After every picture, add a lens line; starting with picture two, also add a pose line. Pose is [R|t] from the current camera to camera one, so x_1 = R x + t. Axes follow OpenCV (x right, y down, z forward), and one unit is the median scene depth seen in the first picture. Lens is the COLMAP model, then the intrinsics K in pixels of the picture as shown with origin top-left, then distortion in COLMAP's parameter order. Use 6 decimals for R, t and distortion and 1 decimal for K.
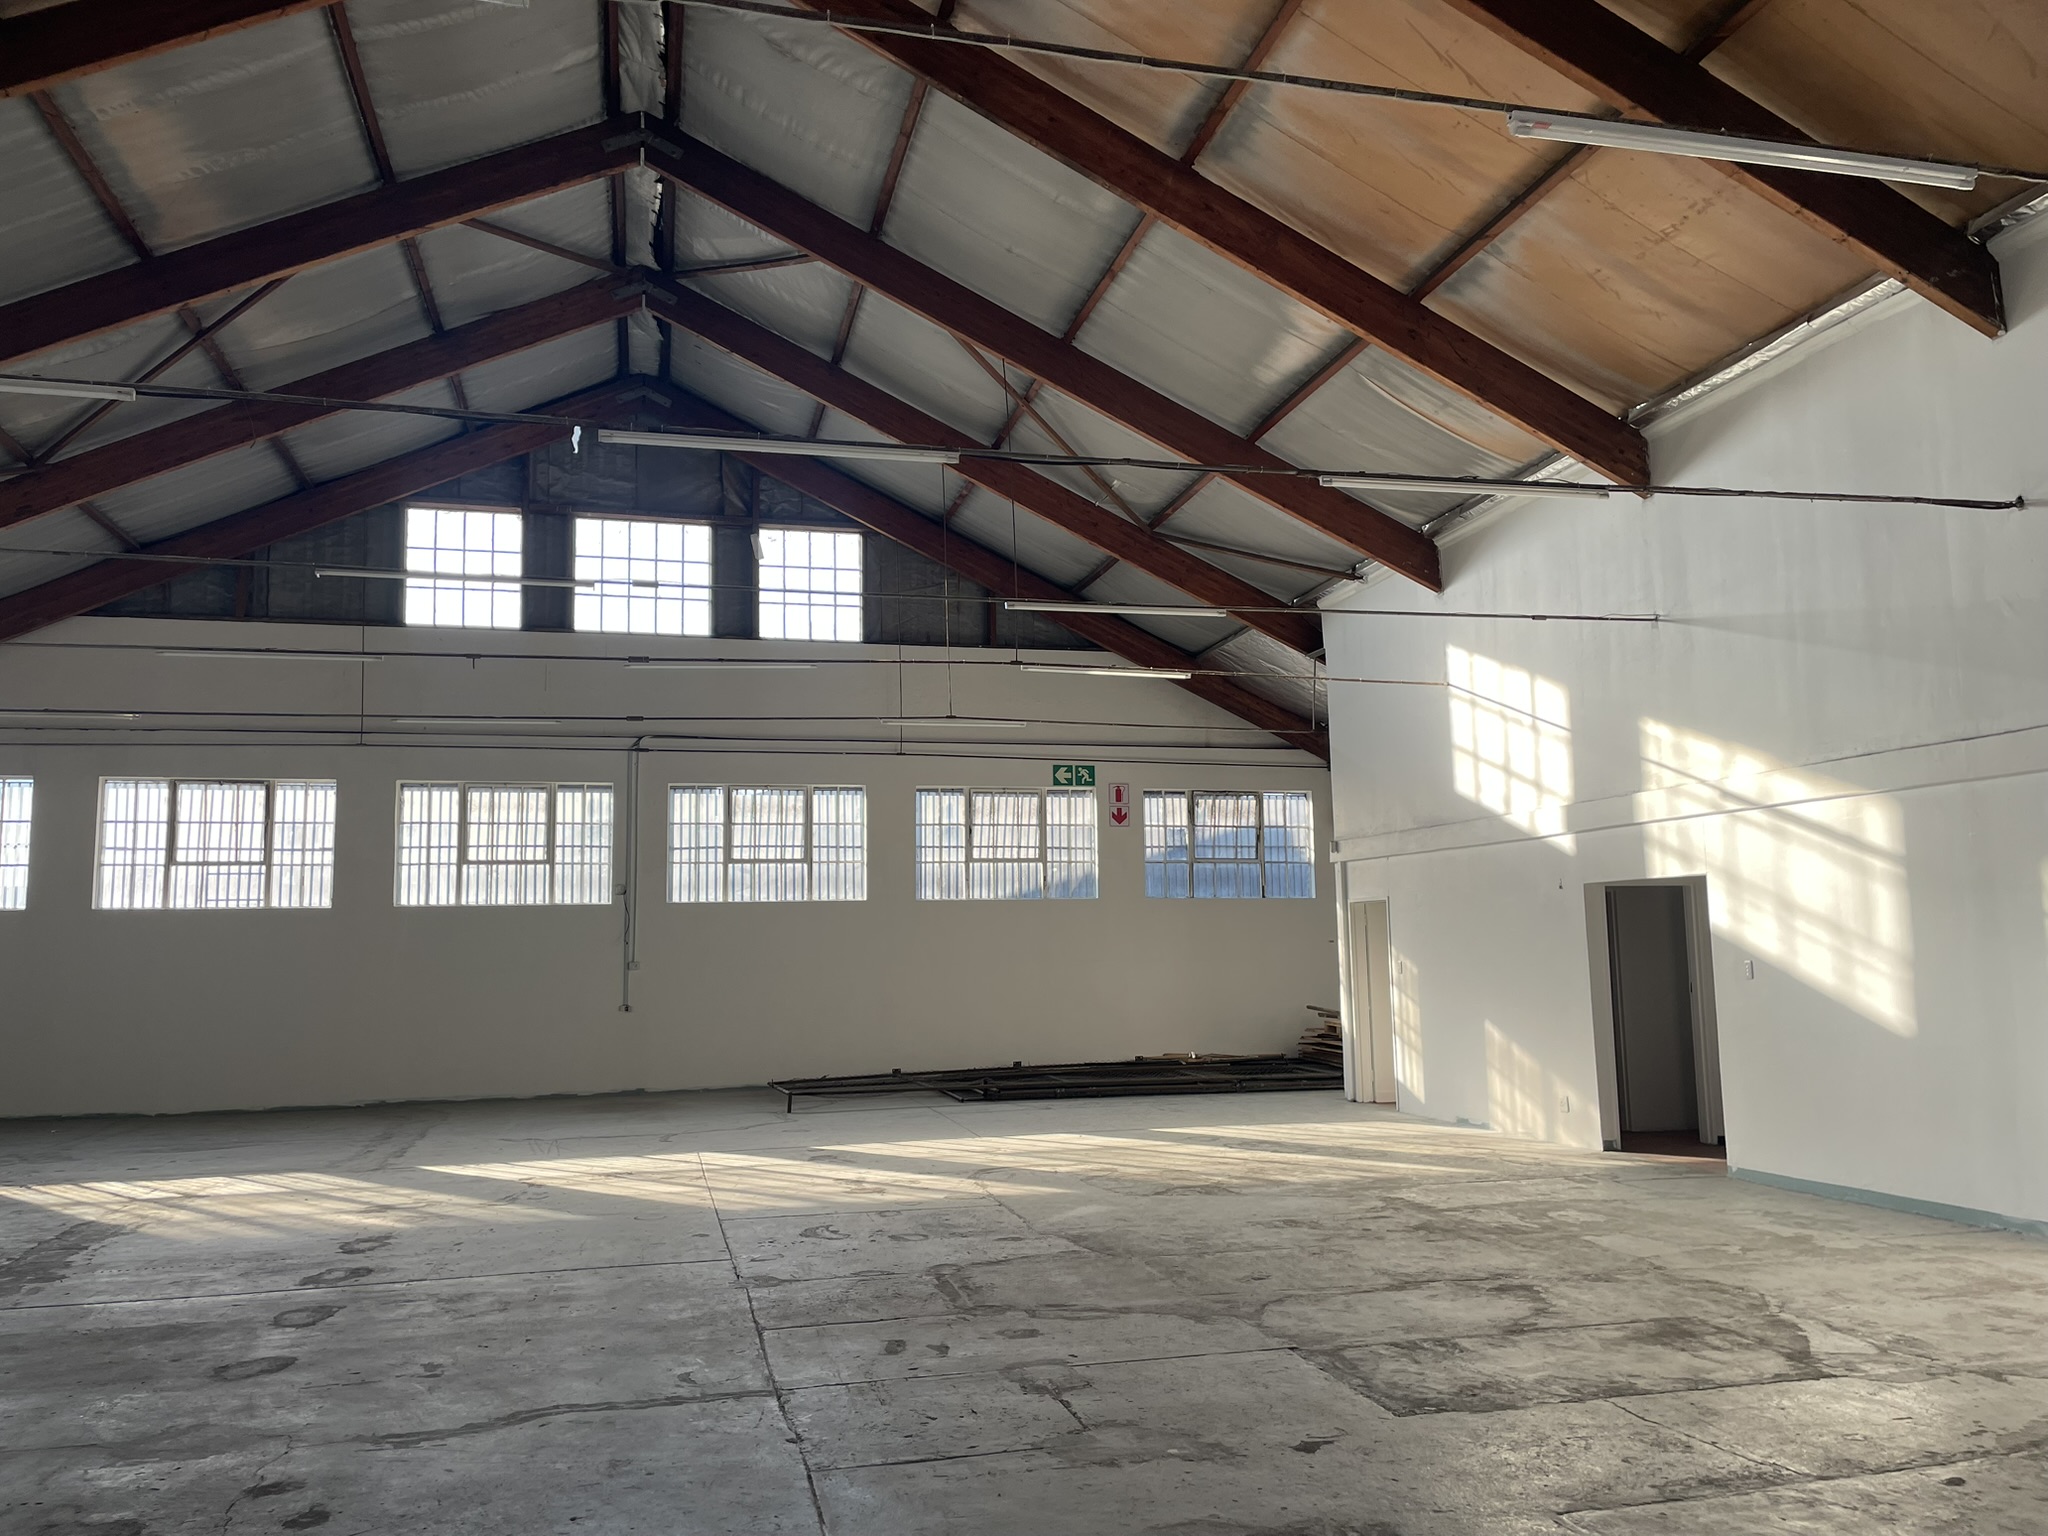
lens RADIAL K [[1544.7, 0, 1032.3], [0, 1544.7, 778.0], [0, 0, 1]] dist [0.096830, -0.123853]
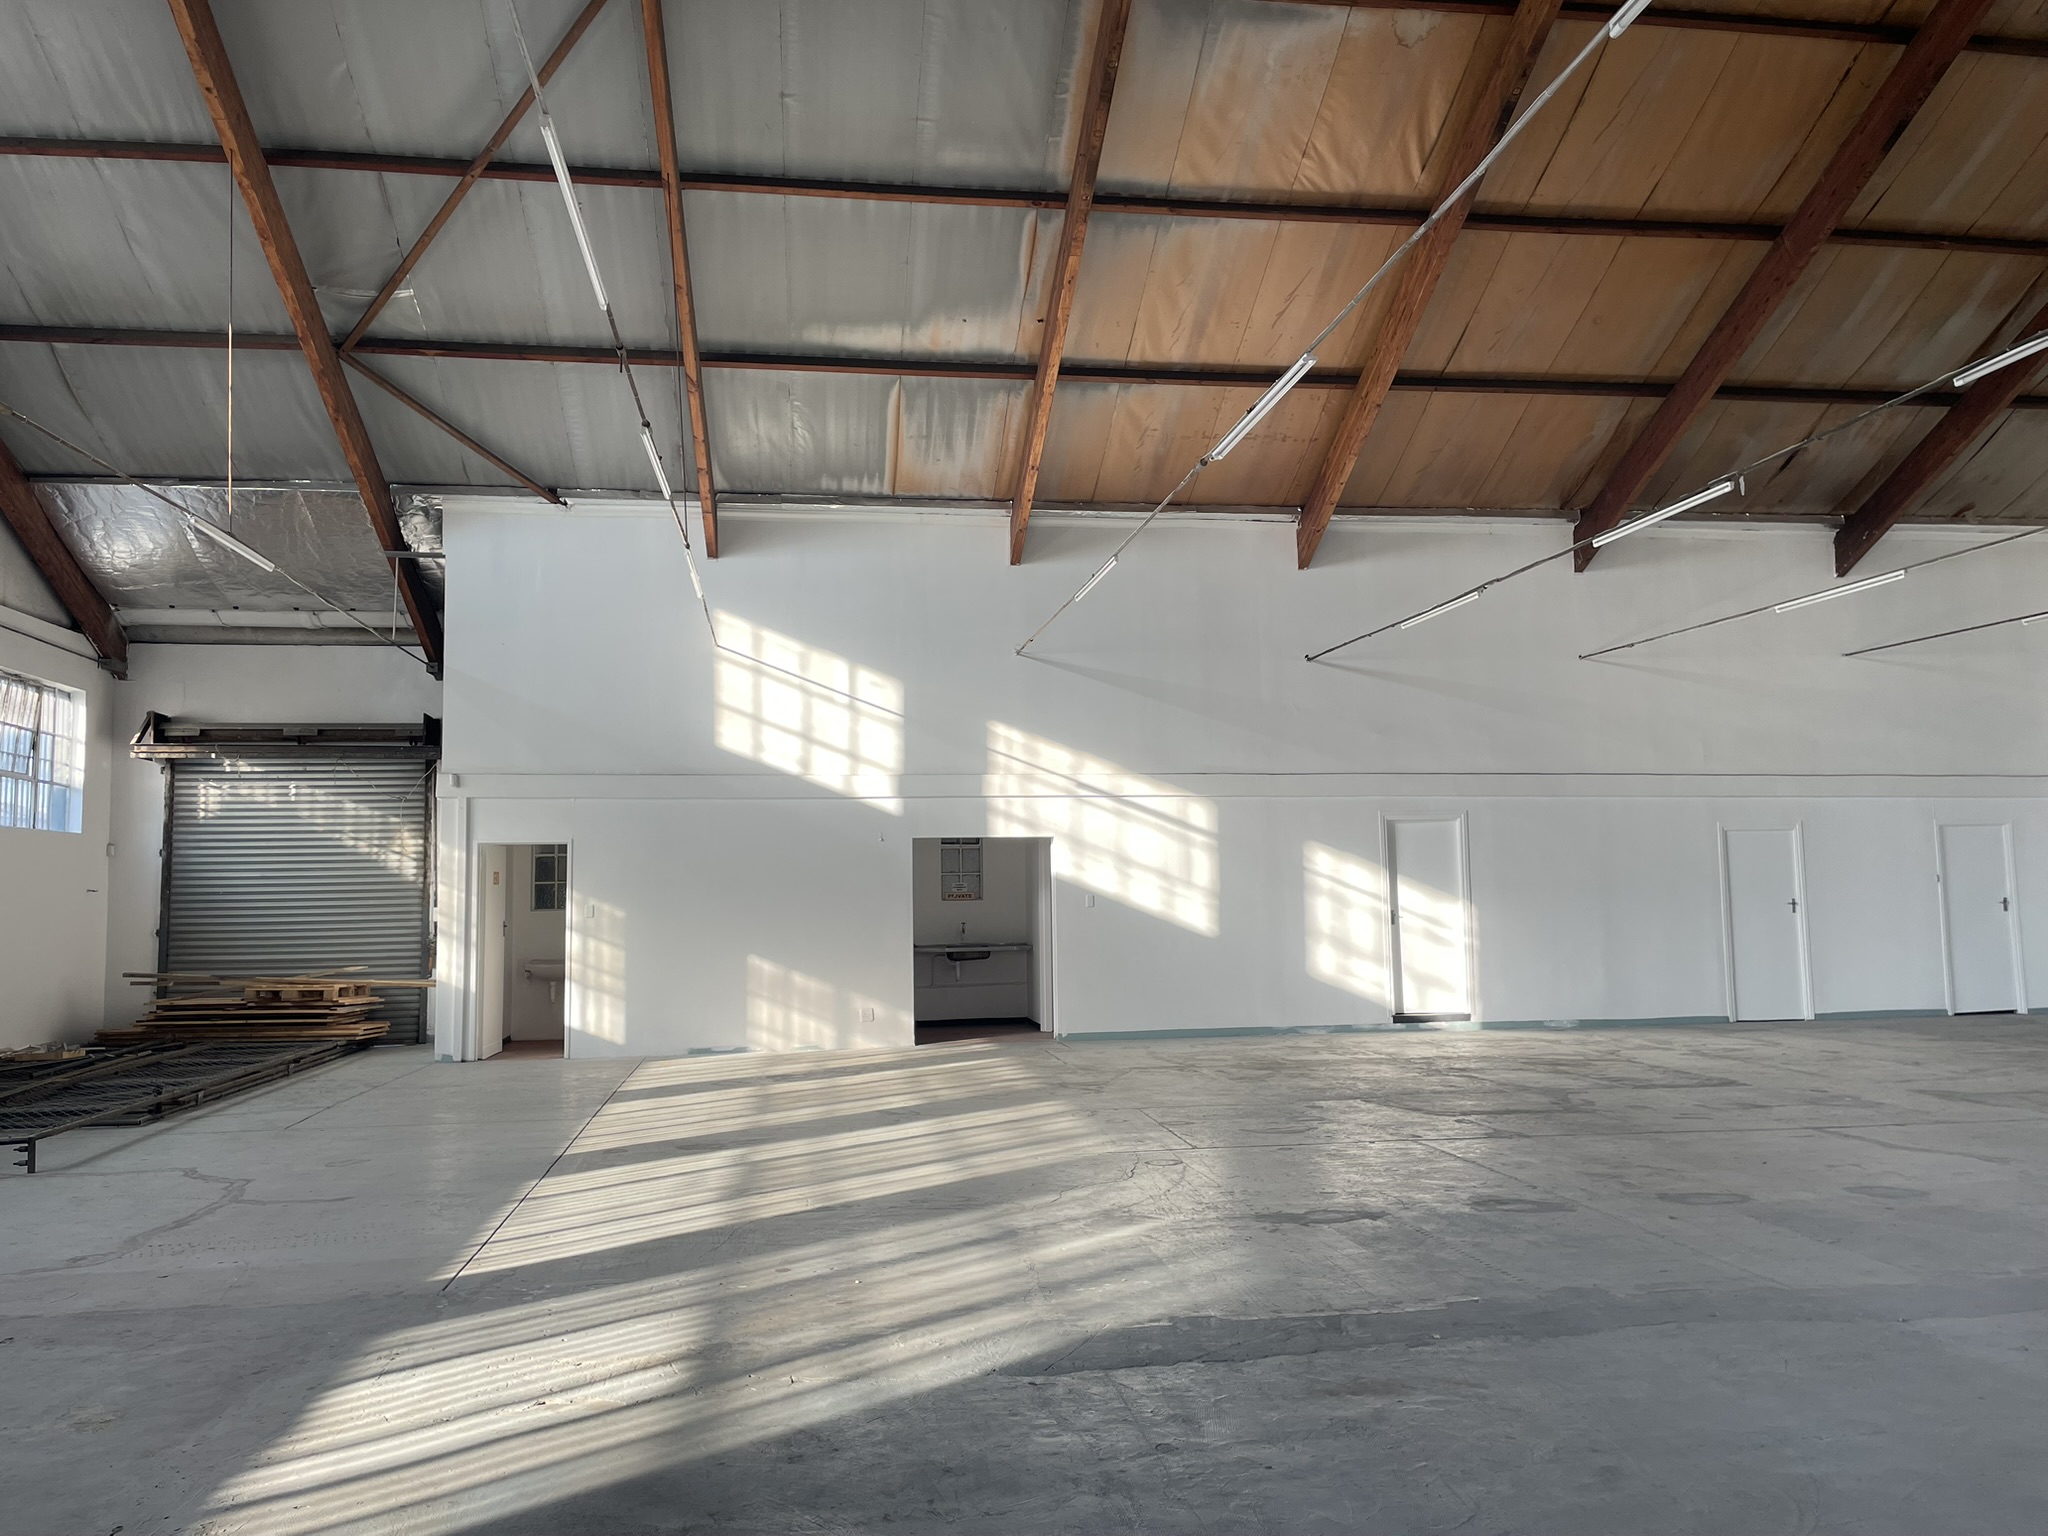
lens RADIAL K [[1544.7, 0, 1027.3], [0, 1544.7, 766.0], [0, 0, 1]] dist [0.096830, -0.123853]
pose [[0.106944, 0.085410, 0.990590, -0.845263], [-0.101204, 0.992064, -0.074611, 0.088684], [-0.989101, -0.092272, 0.114739, 0.728115]]
